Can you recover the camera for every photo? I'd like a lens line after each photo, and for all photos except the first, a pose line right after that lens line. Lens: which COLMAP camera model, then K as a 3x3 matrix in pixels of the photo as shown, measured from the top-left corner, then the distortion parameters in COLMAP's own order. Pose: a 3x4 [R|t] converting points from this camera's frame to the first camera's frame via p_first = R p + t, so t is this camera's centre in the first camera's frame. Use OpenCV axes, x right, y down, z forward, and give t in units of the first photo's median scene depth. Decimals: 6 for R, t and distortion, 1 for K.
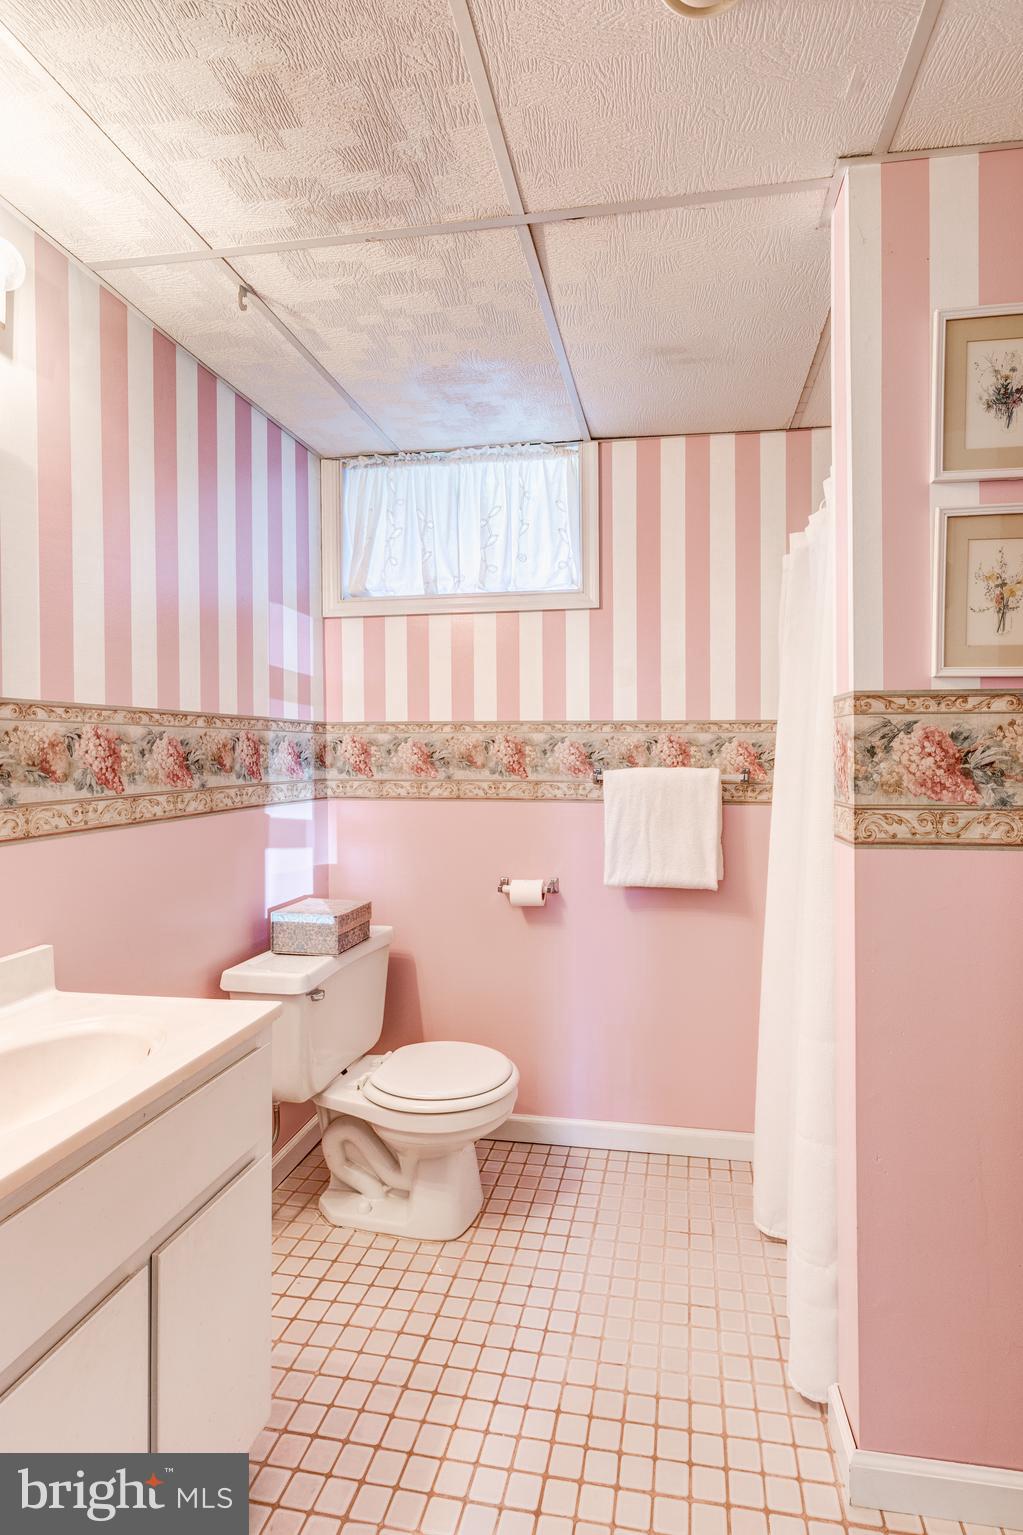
lens RADIAL K [[725.6, 0, 530.8], [0, 725.6, 740.9], [0, 0, 1]] dist [0.001957, -0.000320]
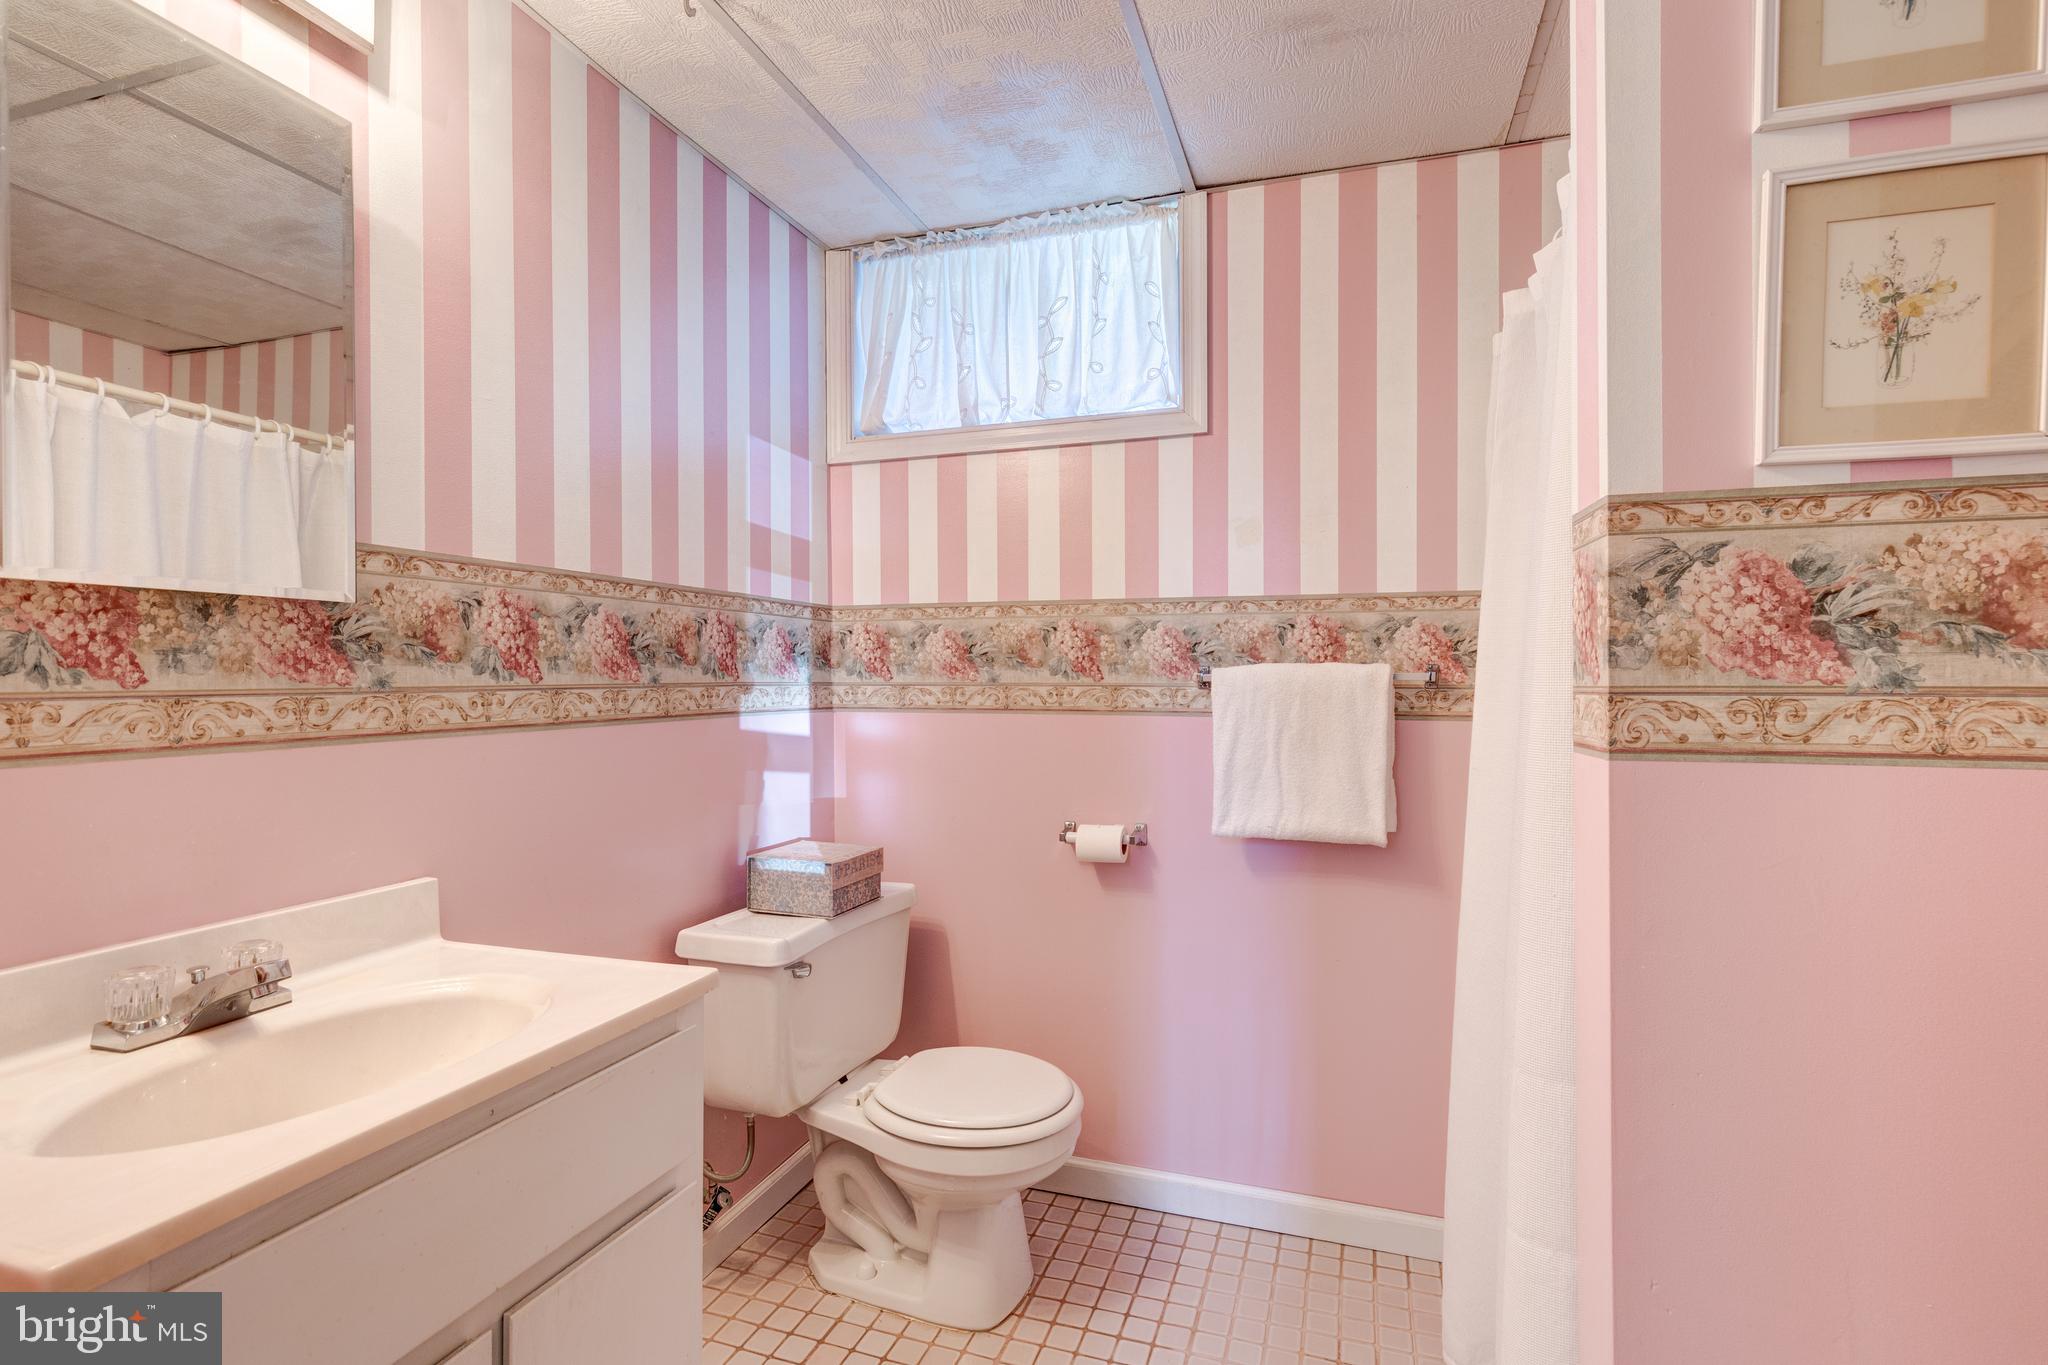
lens RADIAL K [[914.9, 0, 1015.5], [0, 914.9, 684.3], [0, 0, 1]] dist [0.004296, -0.000326]
pose [[0.986854, 0.001709, -0.161607, 0.061232], [-0.001911, 0.999998, -0.001095, 0.062380], [0.161605, 0.001390, 0.986855, 0.126430]]
